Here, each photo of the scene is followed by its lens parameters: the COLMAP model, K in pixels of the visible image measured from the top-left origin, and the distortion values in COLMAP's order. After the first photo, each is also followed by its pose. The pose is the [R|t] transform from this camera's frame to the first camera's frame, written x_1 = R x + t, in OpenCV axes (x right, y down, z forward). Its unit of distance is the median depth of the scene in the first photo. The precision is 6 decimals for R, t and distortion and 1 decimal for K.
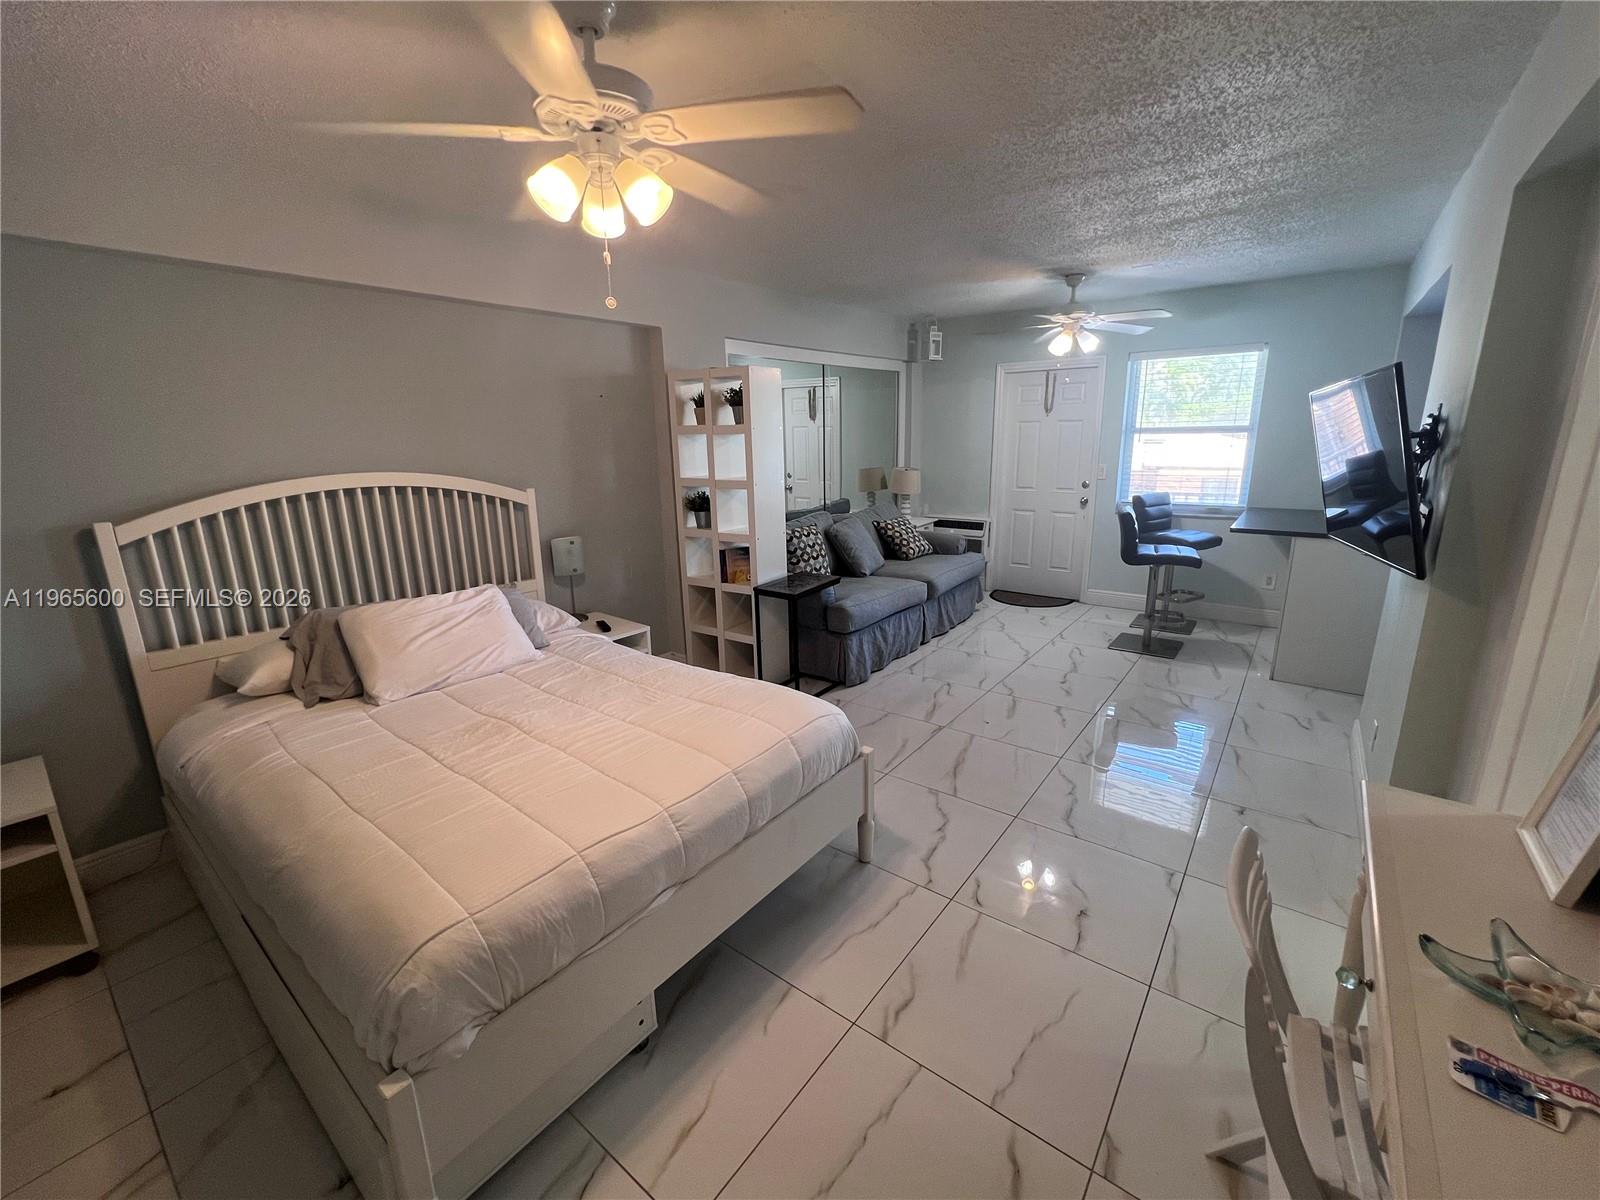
lens RADIAL K [[664.4, 0, 796.5], [0, 664.4, 589.7], [0, 0, 1]] dist [-0.001227, 0.000430]
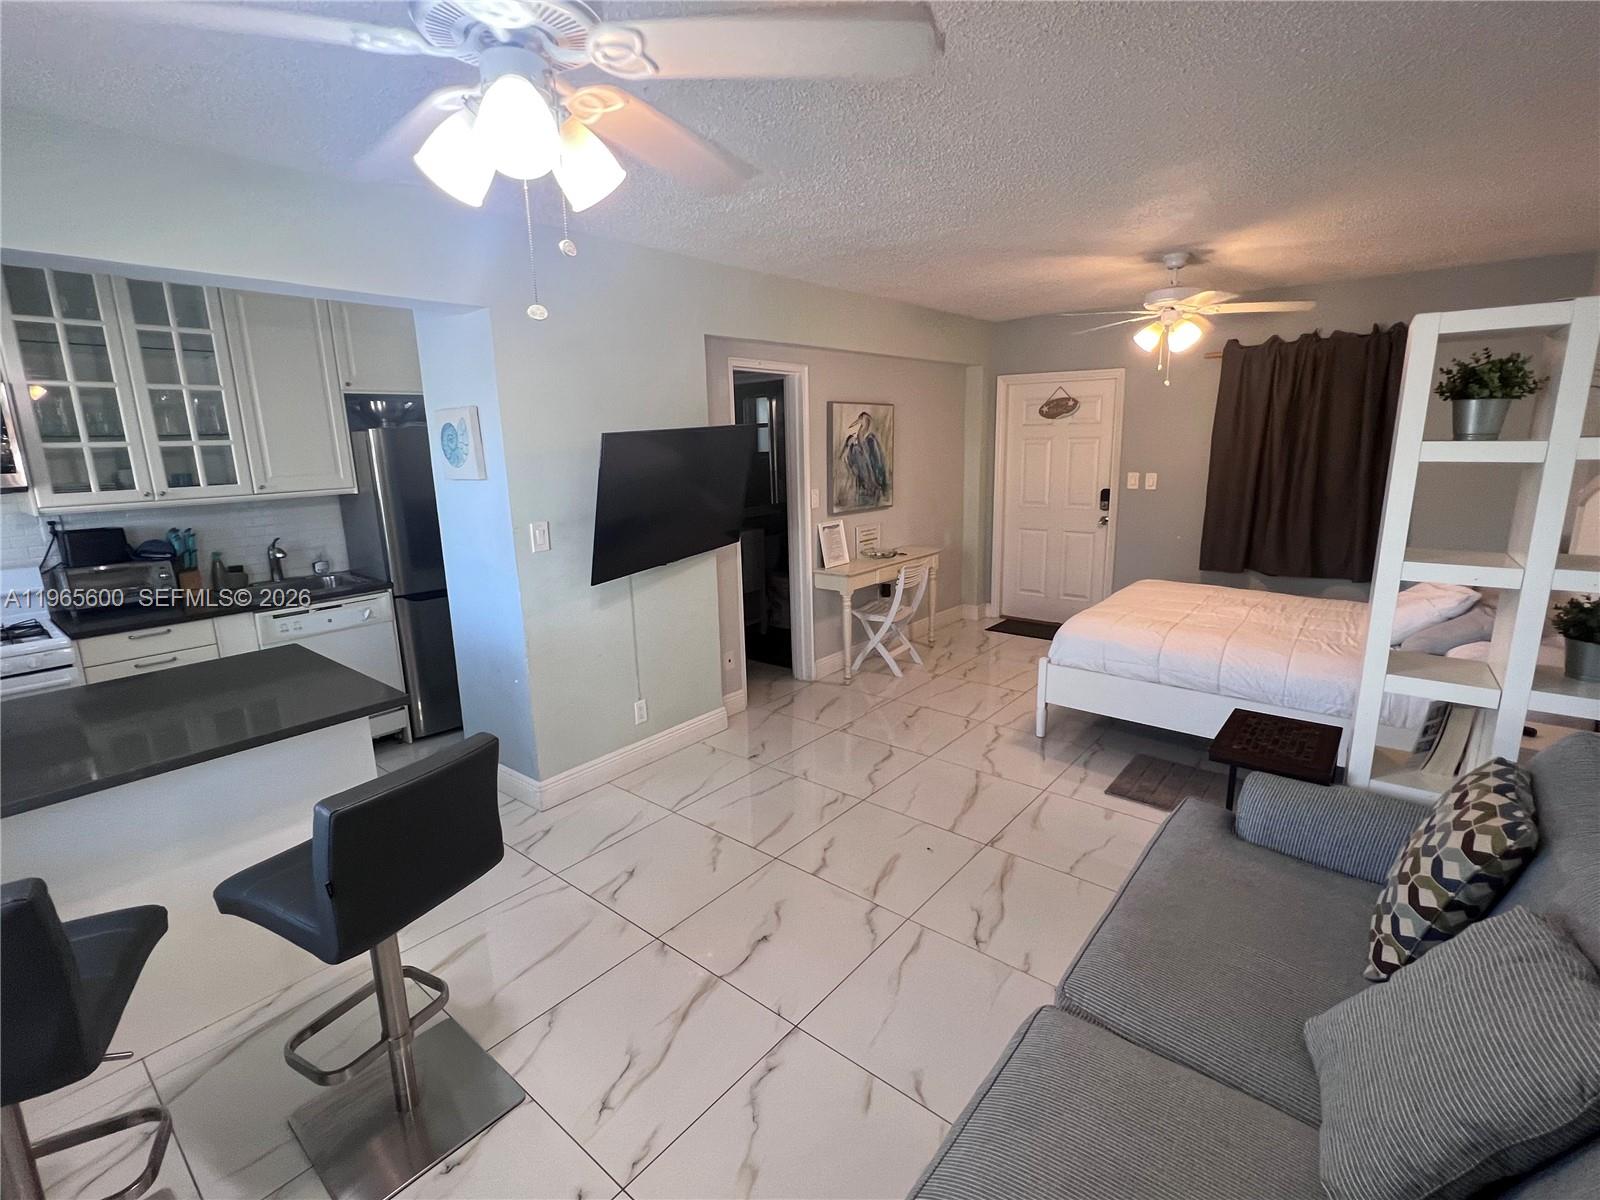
lens RADIAL K [[731.6, 0, 800.0], [0, 731.6, 600.0], [0, 0, 1]] dist [-0.000306, 0.000004]
pose [[-0.998655, 0.034667, 0.038558, 0.332581], [0.048014, 0.899013, 0.435282, -0.354276], [-0.019574, 0.436548, -0.899468, 1.380027]]
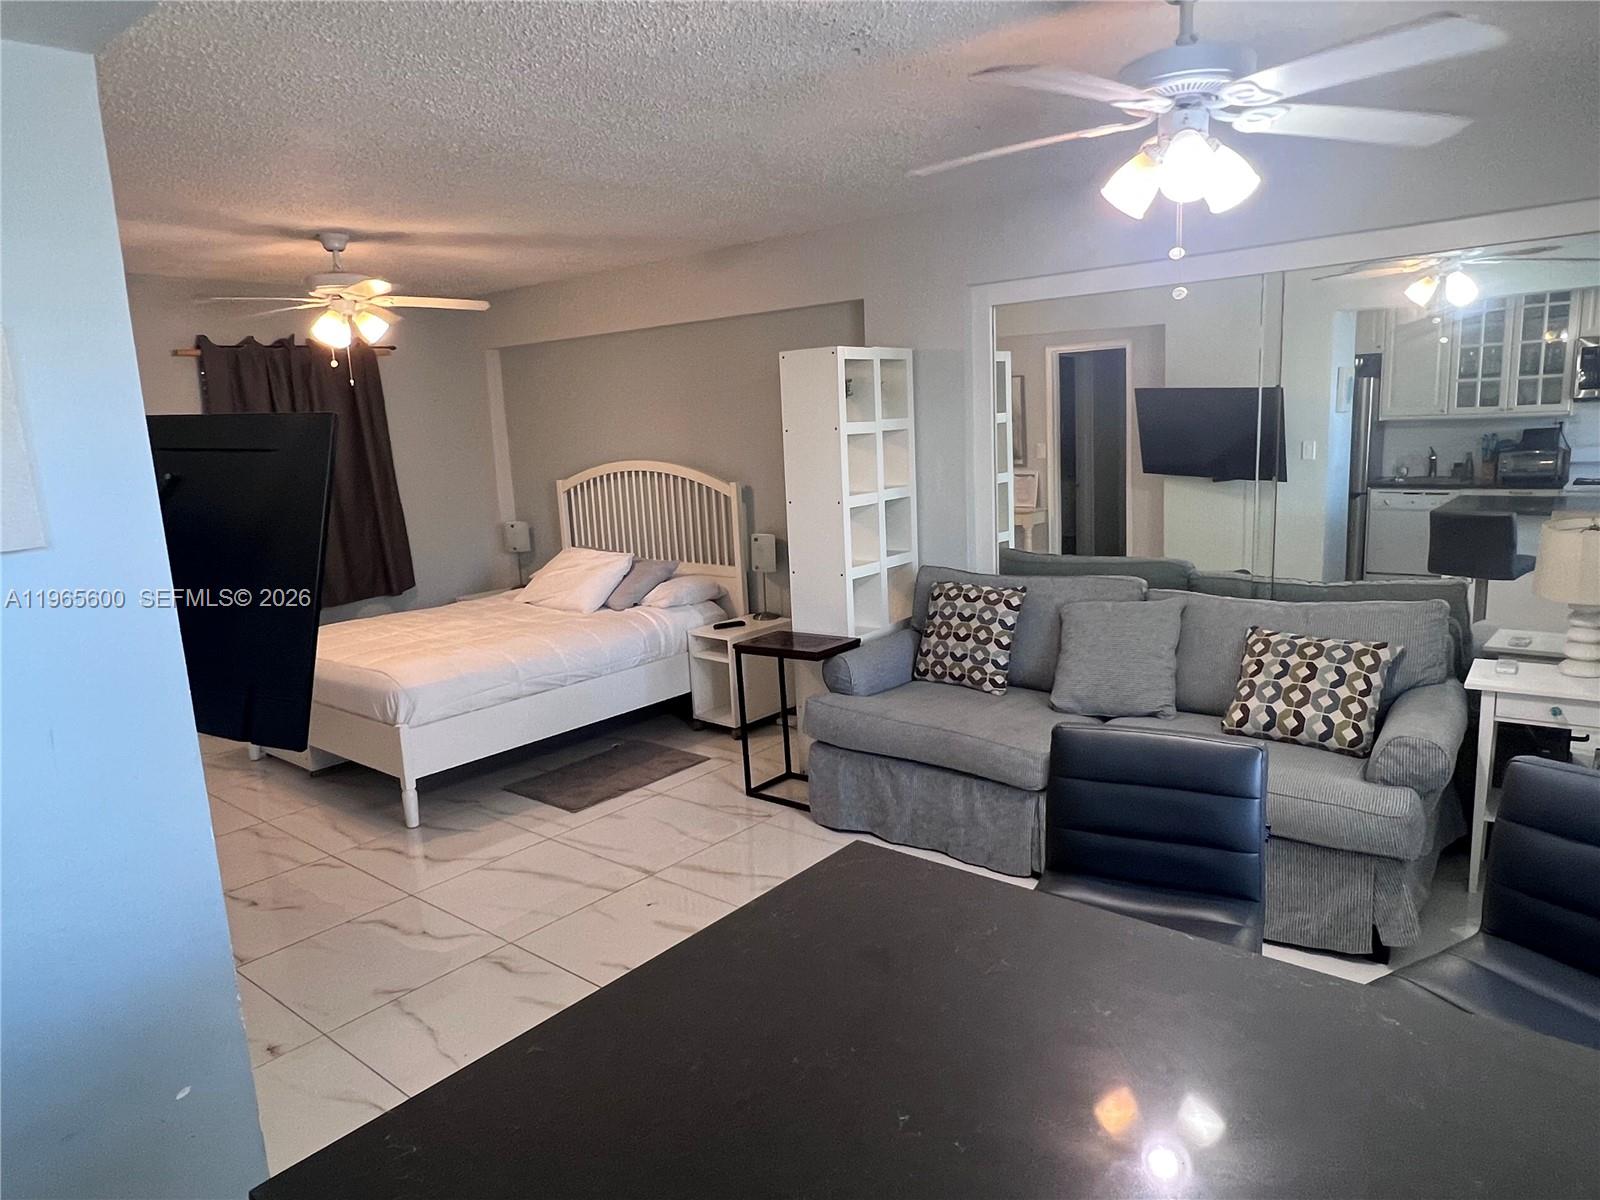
lens RADIAL K [[995.4, 0, 800.0], [0, 995.4, 600.0], [0, 0, 1]] dist [-0.021740, -0.000951]
pose [[-0.024073, 0.197302, -0.980047, 0.983269], [-0.189927, 0.961574, 0.198248, -0.251483], [0.981503, 0.190909, 0.014325, 0.911970]]
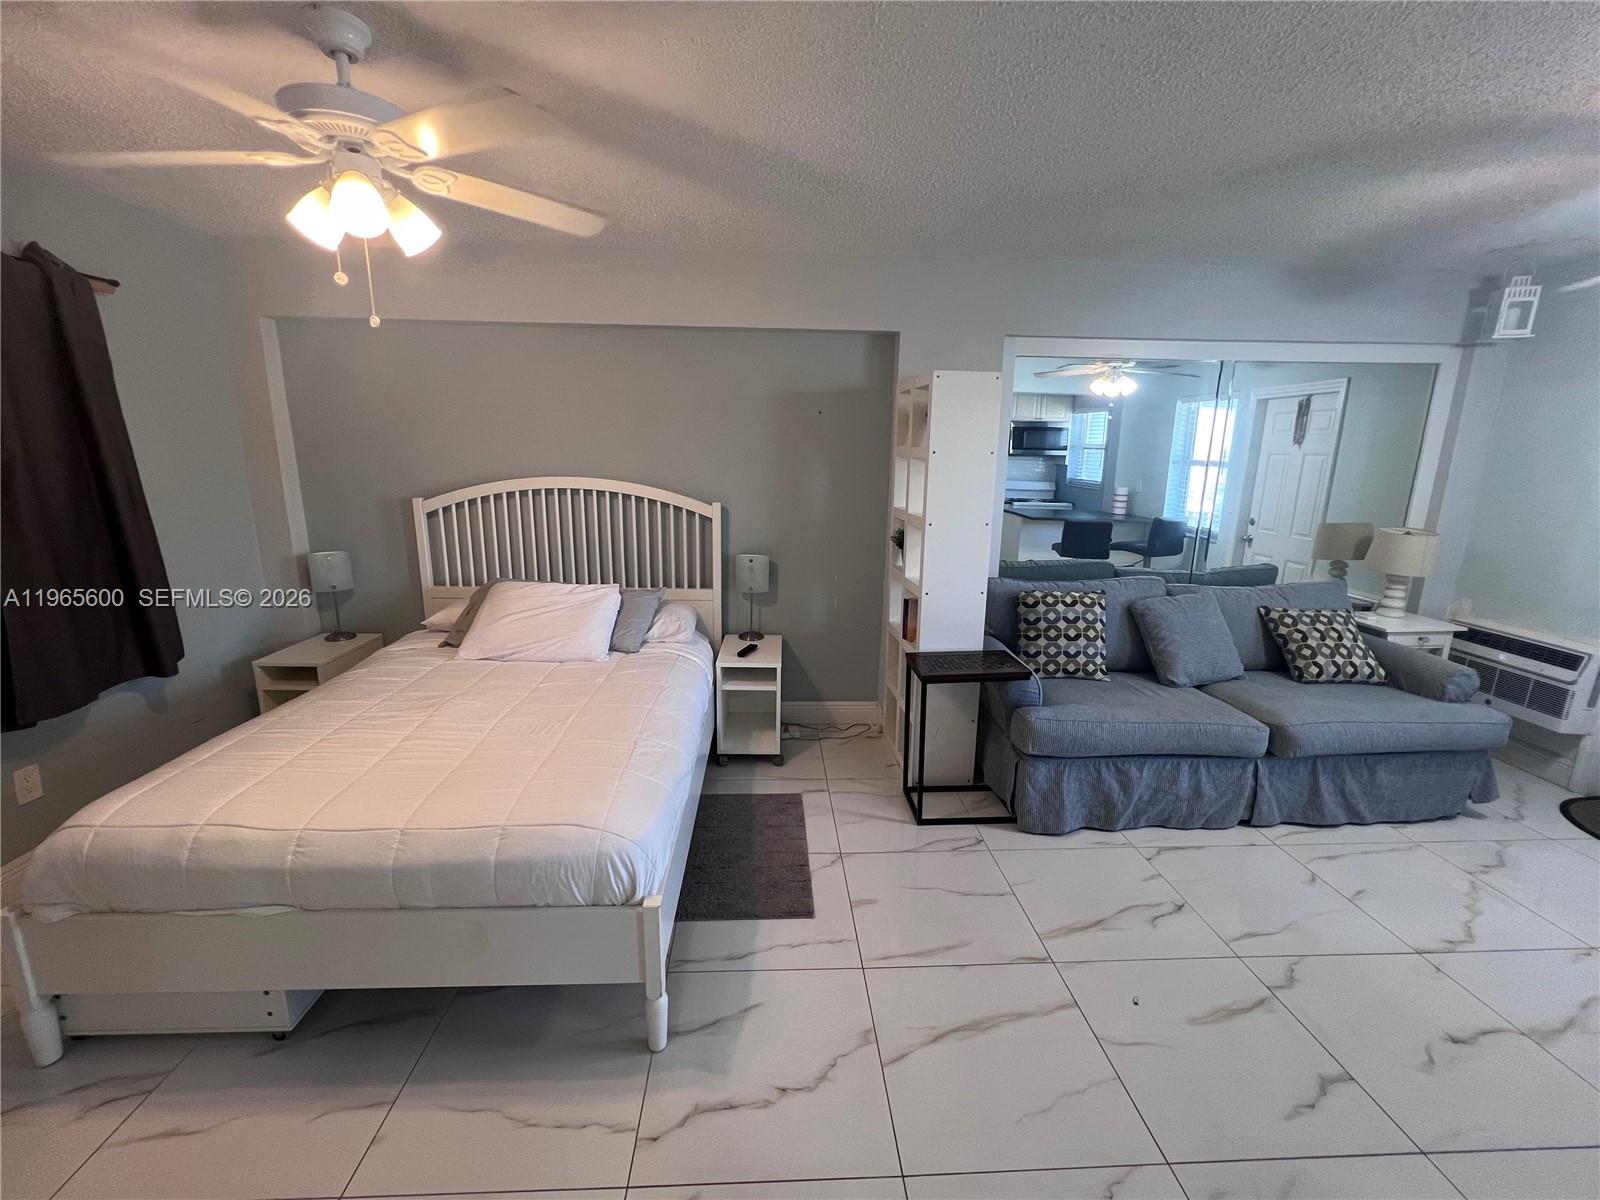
lens RADIAL K [[664.4, 0, 796.5], [0, 664.4, 589.7], [0, 0, 1]] dist [-0.001227, 0.000430]
pose [[0.649820, 0.186470, -0.736860, 0.377919], [-0.203913, 0.976671, 0.067331, -0.093377], [0.732225, 0.106502, 0.672684, 0.336158]]
